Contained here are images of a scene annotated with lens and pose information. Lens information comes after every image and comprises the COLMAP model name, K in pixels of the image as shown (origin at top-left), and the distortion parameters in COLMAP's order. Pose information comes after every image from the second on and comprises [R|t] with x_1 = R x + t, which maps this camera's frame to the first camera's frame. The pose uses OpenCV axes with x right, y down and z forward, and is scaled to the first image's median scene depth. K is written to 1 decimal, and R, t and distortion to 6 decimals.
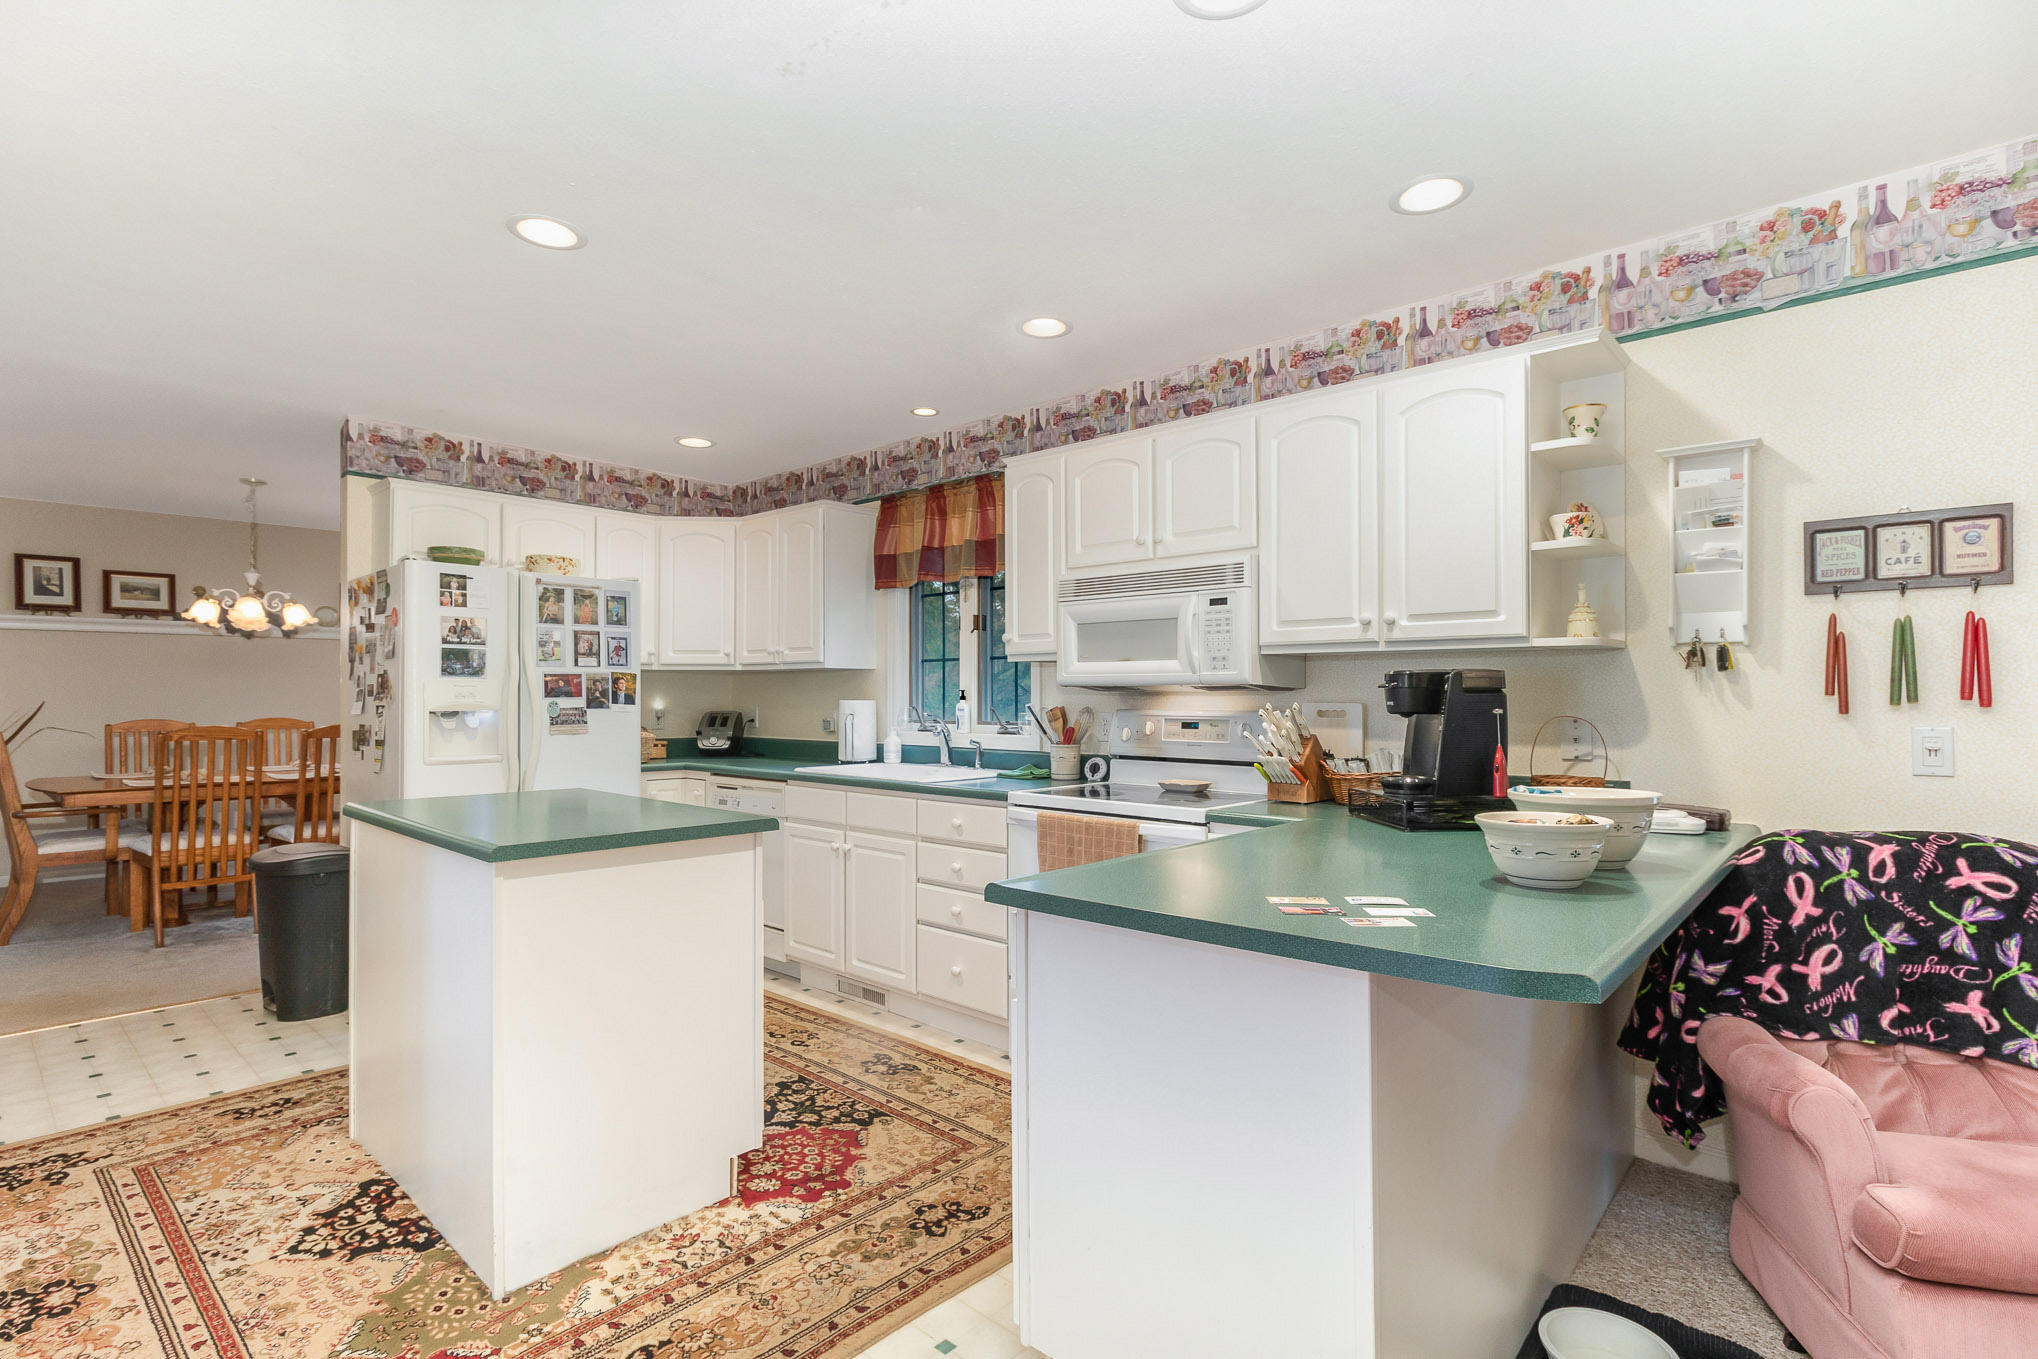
lens RADIAL K [[967.6, 0, 1021.3], [0, 967.6, 687.2], [0, 0, 1]] dist [0.004867, 0.000438]
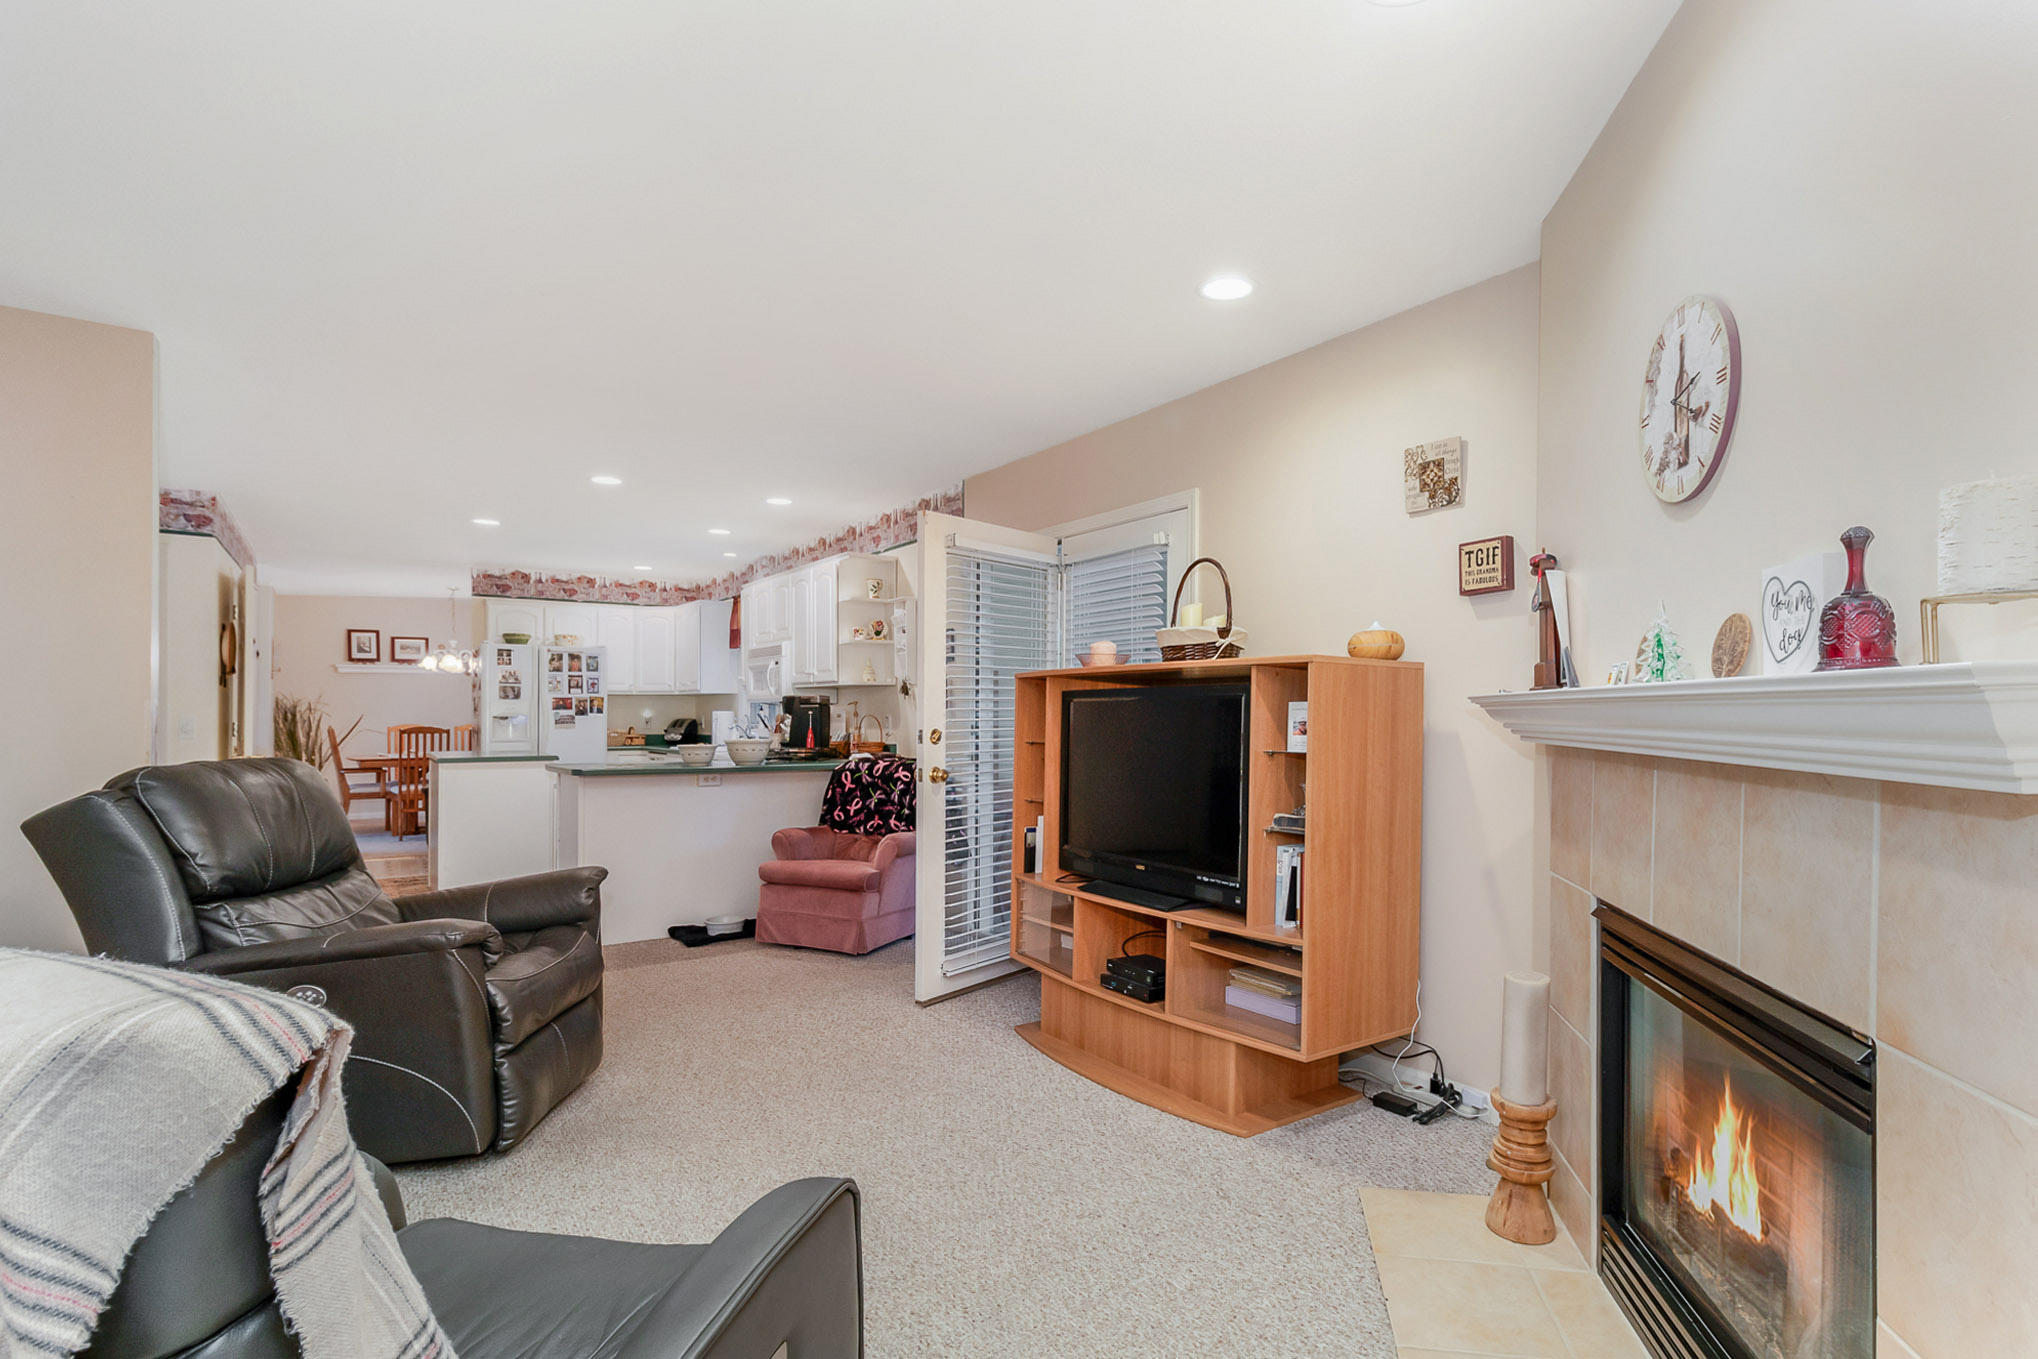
lens RADIAL K [[960.2, 0, 1022.4], [0, 960.2, 708.4], [0, 0, 1]] dist [0.001445, 0.000091]
pose [[0.975691, -0.002236, -0.219139, 0.842766], [0.003046, 0.999990, 0.003358, 0.004278], [0.219130, -0.003944, 0.975688, -0.671437]]
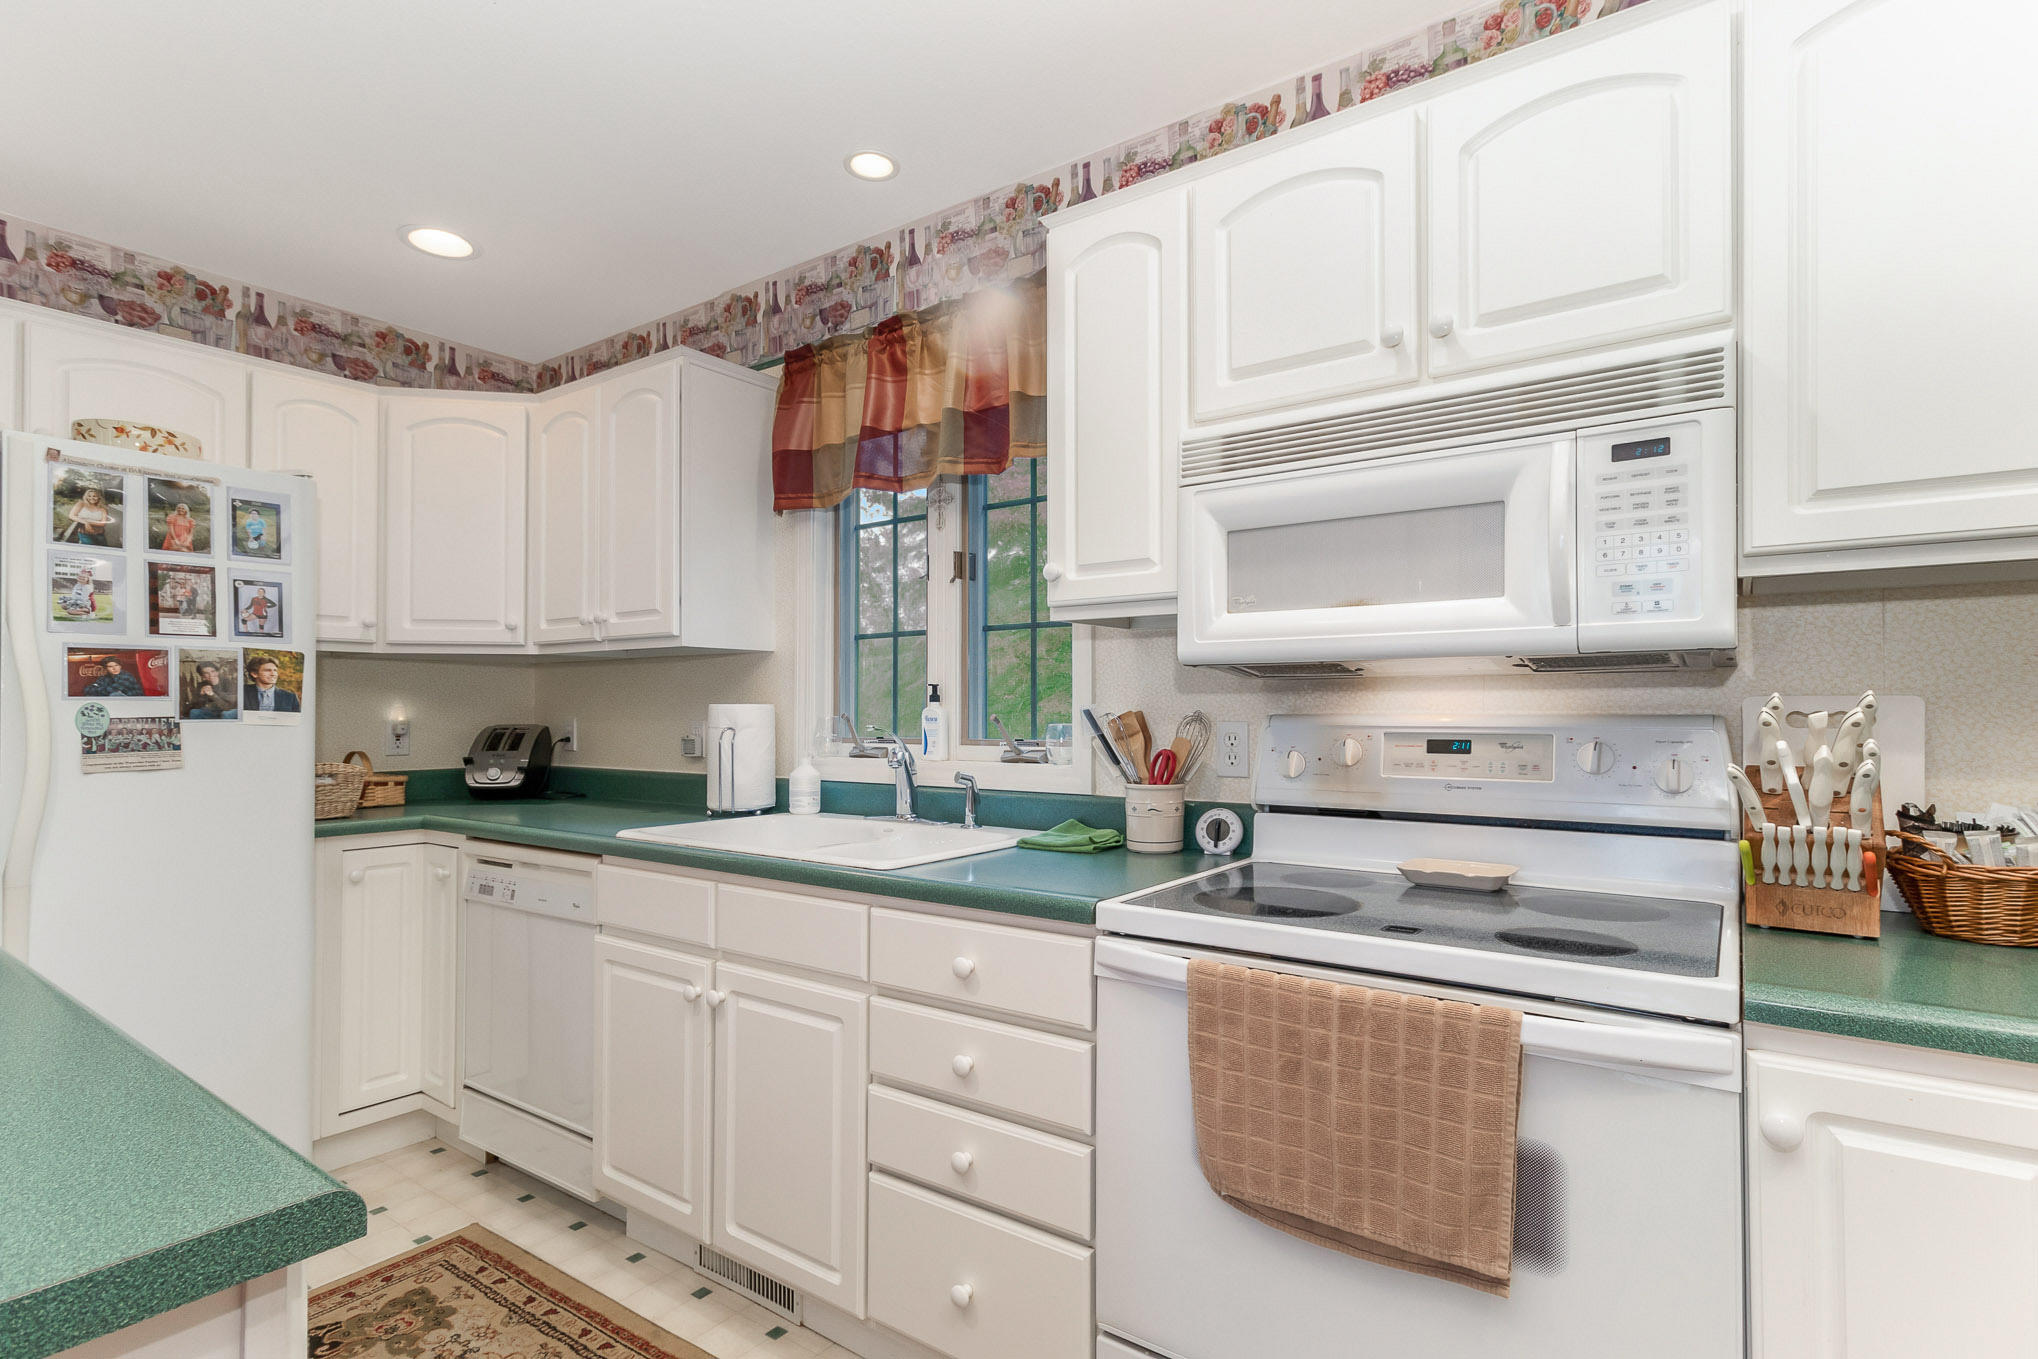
lens RADIAL K [[992.8, 0, 1067.8], [0, 992.8, 690.4], [0, 0, 1]] dist [0.005553, 0.000629]
pose [[0.989356, 0.000669, 0.145516, -0.069834], [0.000872, 0.999944, -0.010524, 0.013078], [-0.145515, 0.010539, 0.989300, 0.426665]]
